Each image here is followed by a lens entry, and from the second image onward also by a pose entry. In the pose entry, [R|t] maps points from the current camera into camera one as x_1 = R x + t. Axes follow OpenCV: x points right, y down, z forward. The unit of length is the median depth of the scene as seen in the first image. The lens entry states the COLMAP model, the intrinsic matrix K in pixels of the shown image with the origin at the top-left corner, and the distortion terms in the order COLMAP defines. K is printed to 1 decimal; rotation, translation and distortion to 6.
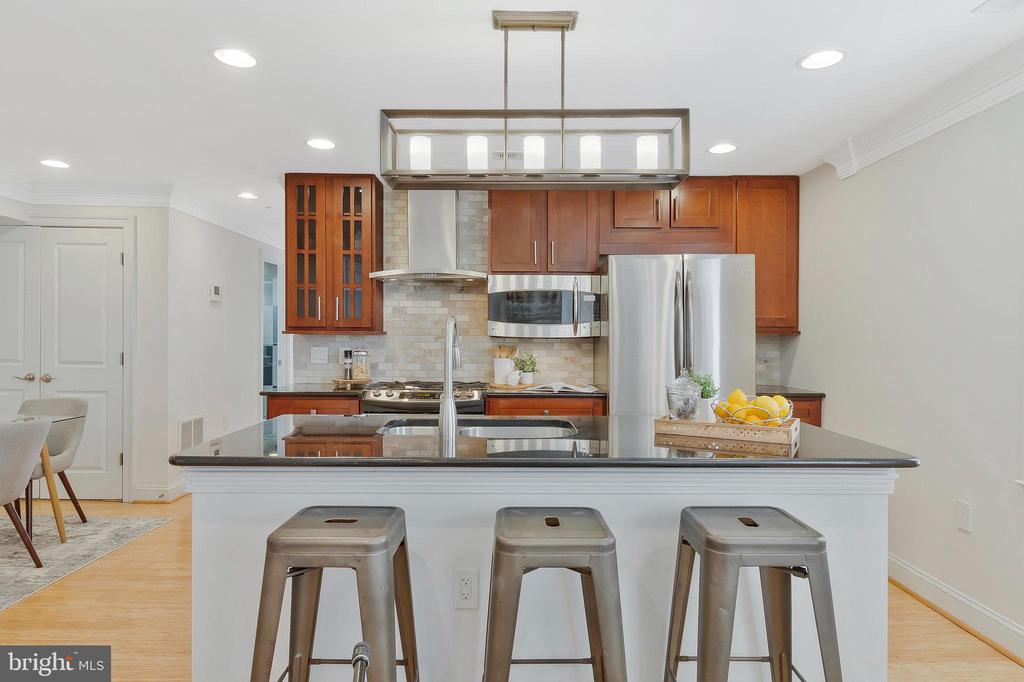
lens RADIAL K [[593.2, 0, 512.0], [0, 593.2, 341.0], [0, 0, 1]] dist [0.003038, 0.000399]
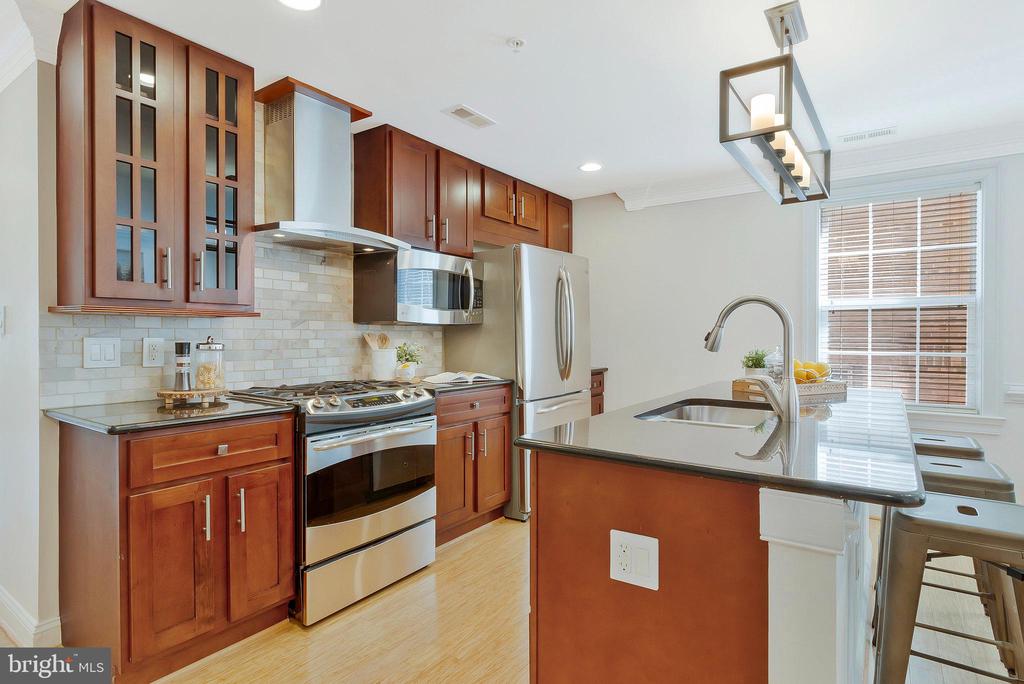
lens RADIAL K [[546.5, 0, 511.1], [0, 546.5, 328.6], [0, 0, 1]] dist [-0.001136, -0.000041]
pose [[0.577428, 0.004305, 0.816430, -0.560235], [-0.005024, 0.999986, -0.001720, 0.000873], [-0.816426, -0.003109, 0.577441, 0.430108]]
